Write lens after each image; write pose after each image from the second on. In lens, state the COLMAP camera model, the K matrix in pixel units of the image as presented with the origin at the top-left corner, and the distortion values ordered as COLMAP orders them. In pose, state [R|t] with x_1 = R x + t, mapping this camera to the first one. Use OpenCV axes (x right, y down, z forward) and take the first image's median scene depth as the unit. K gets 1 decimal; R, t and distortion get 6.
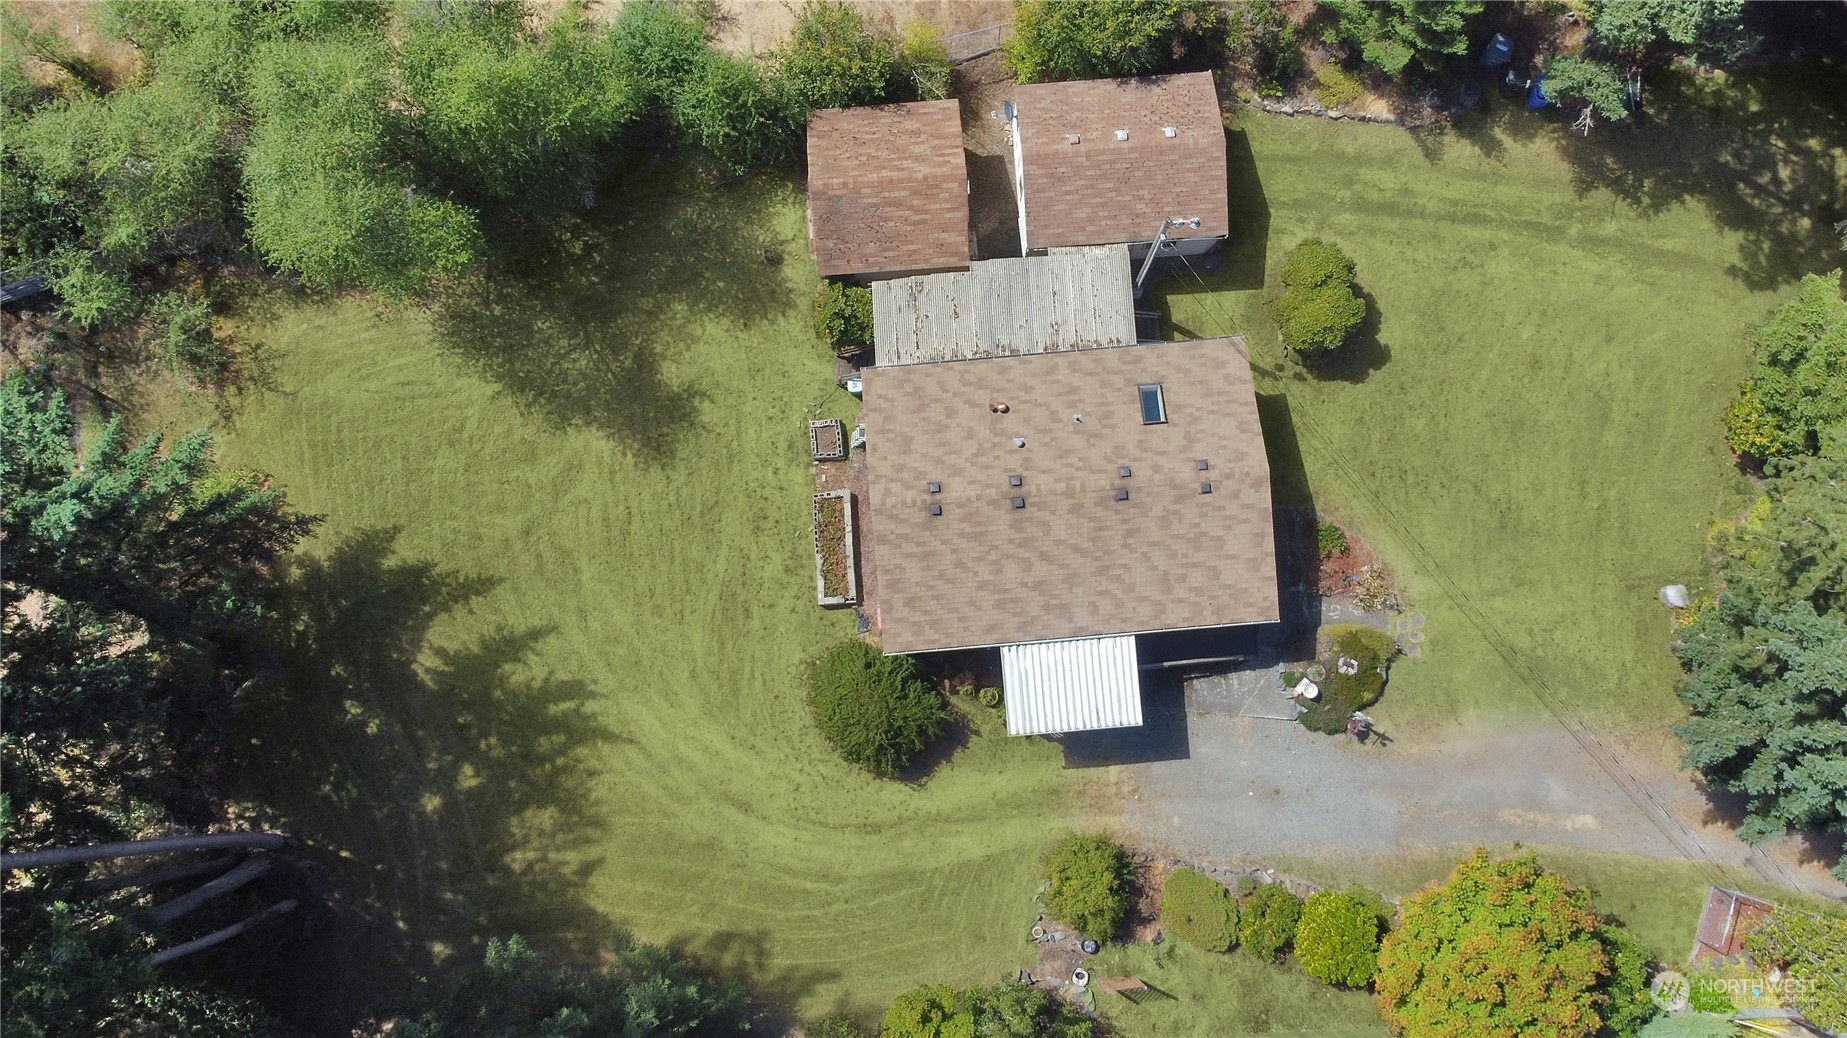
lens RADIAL K [[1310.1, 0, 918.9], [0, 1310.1, 526.4], [0, 0, 1]] dist [0.006016, -0.015324]
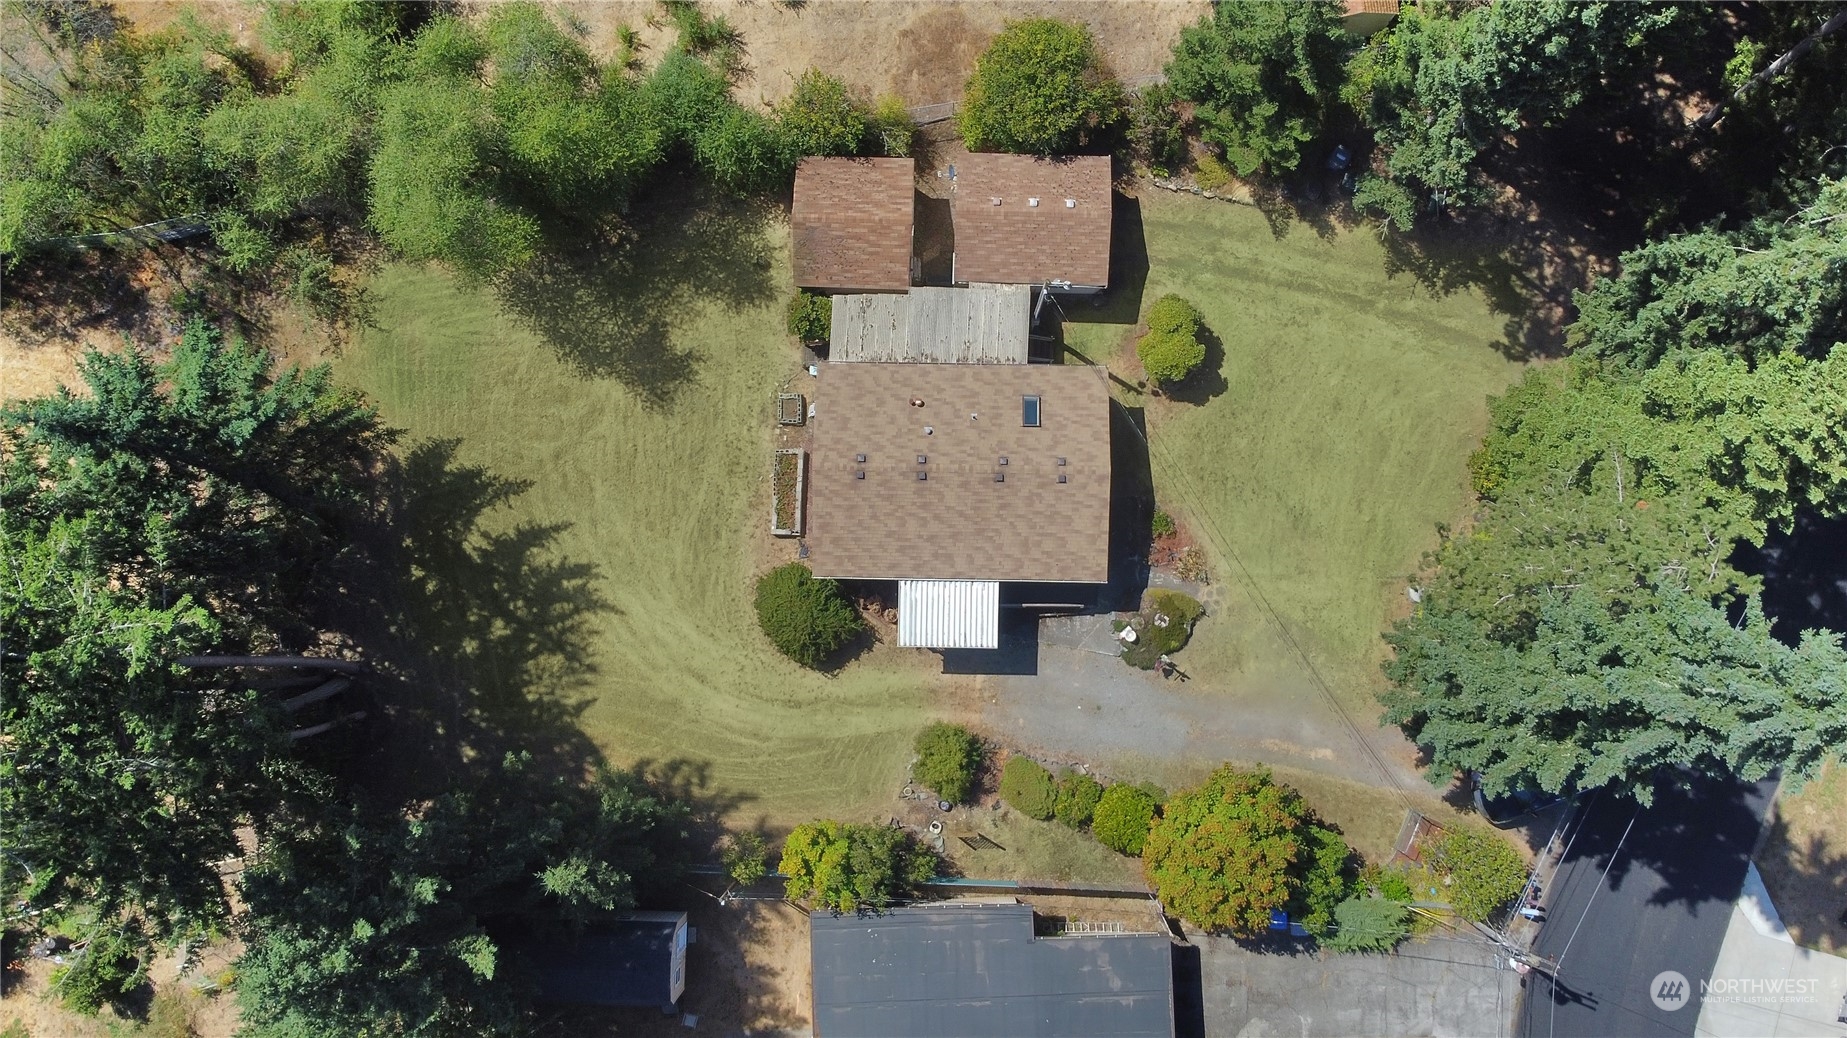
lens RADIAL K [[1310.1, 0, 925.2], [0, 1310.1, 511.9], [0, 0, 1]] dist [0.006016, -0.015324]
pose [[0.994776, 0.101613, -0.009806, 0.089922], [-0.100721, 0.992597, 0.067874, -0.068320], [0.016631, -0.066532, 0.997646, -0.320231]]
